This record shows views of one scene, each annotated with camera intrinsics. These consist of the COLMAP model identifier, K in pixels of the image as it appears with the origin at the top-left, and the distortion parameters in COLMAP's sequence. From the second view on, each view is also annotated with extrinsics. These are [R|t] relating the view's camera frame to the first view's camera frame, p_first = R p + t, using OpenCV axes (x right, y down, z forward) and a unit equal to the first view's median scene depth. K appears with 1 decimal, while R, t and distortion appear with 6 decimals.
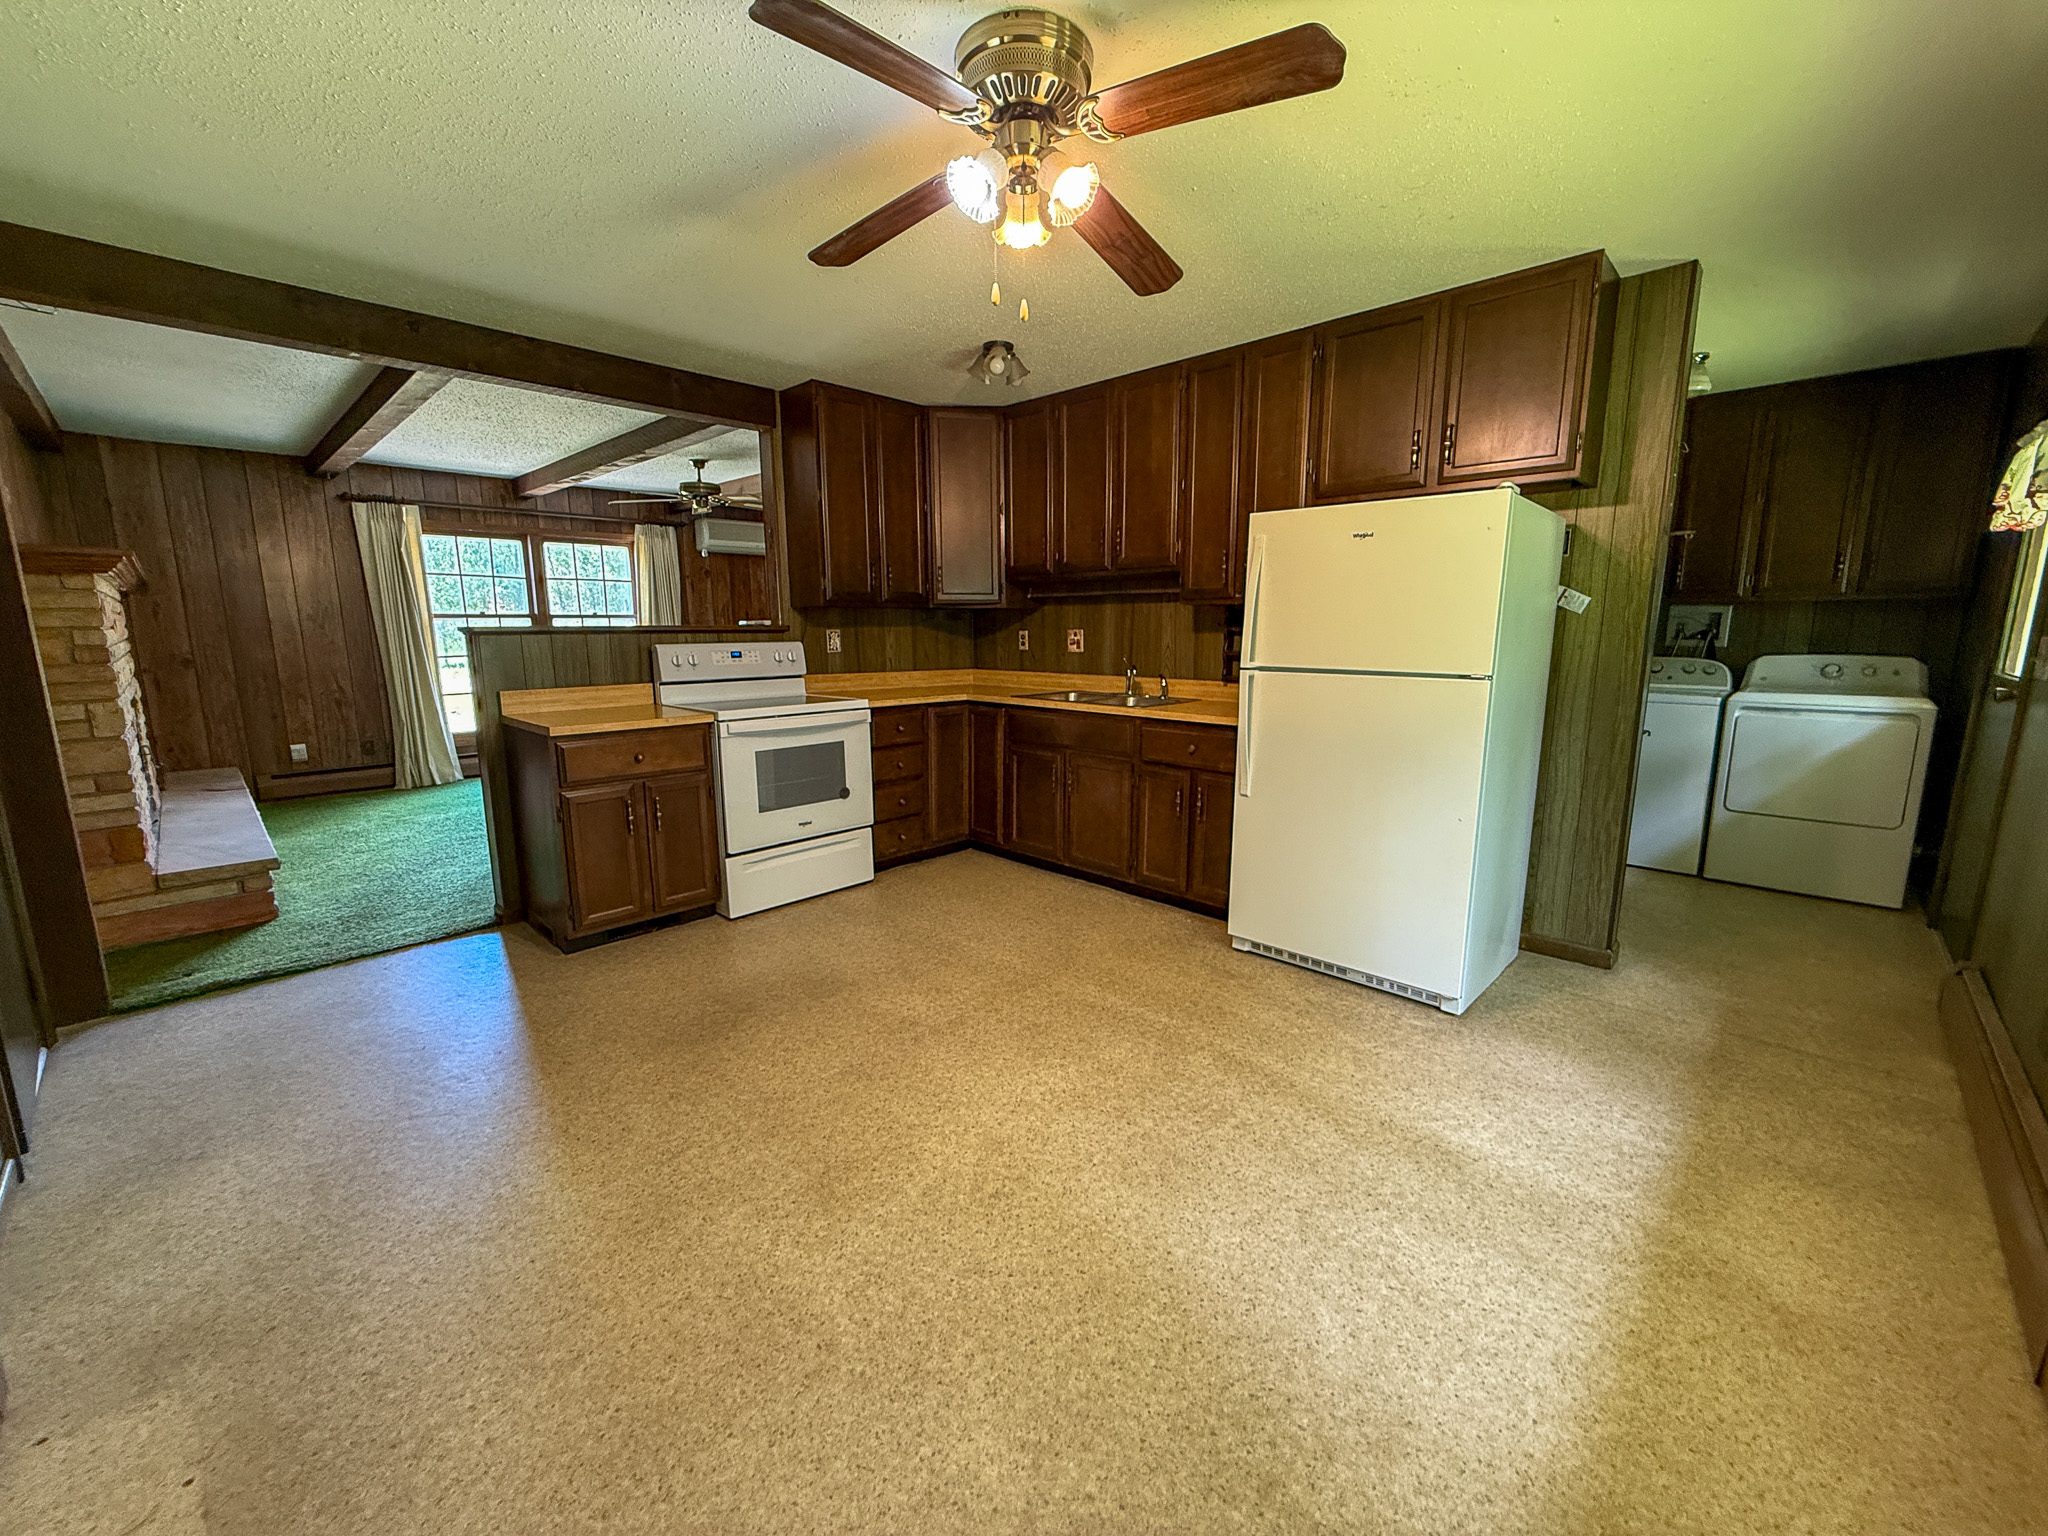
lens RADIAL K [[813.8, 0, 1020.0], [0, 813.8, 769.7], [0, 0, 1]] dist [-0.000413, -0.000736]
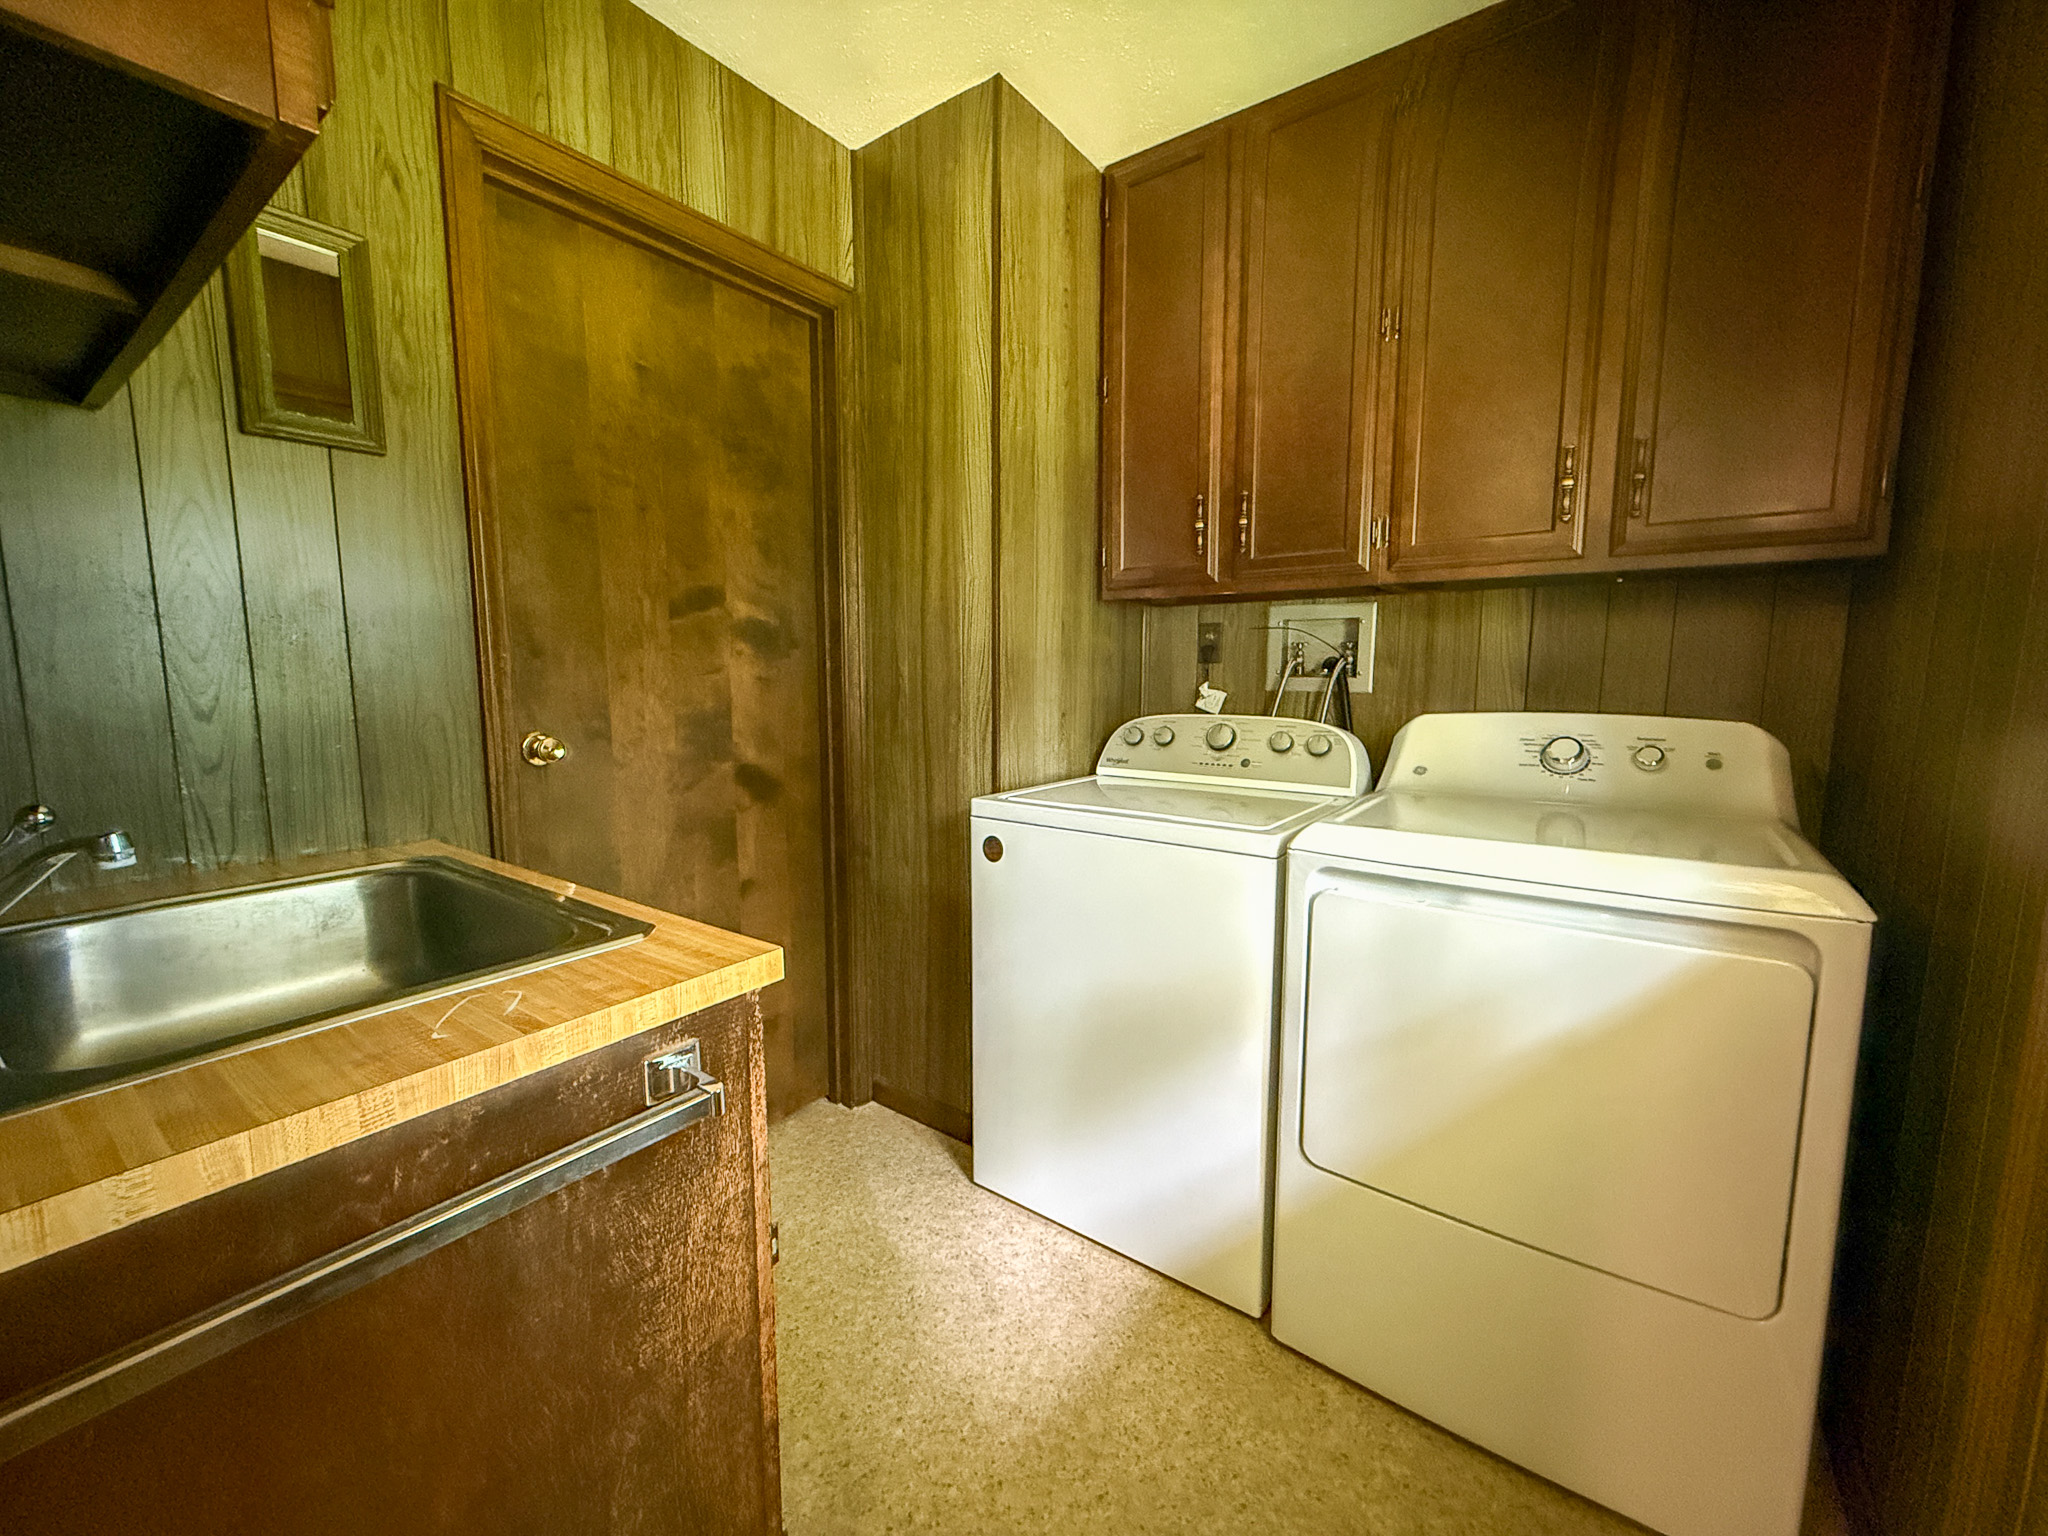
lens RADIAL K [[813.8, 0, 1028.0], [0, 813.8, 765.1], [0, 0, 1]] dist [-0.000413, -0.000736]
pose [[0.989214, -0.006066, 0.146349, 0.687619], [0.015067, 0.998056, -0.060471, -0.096993], [-0.145698, 0.062024, 0.987383, 0.654433]]
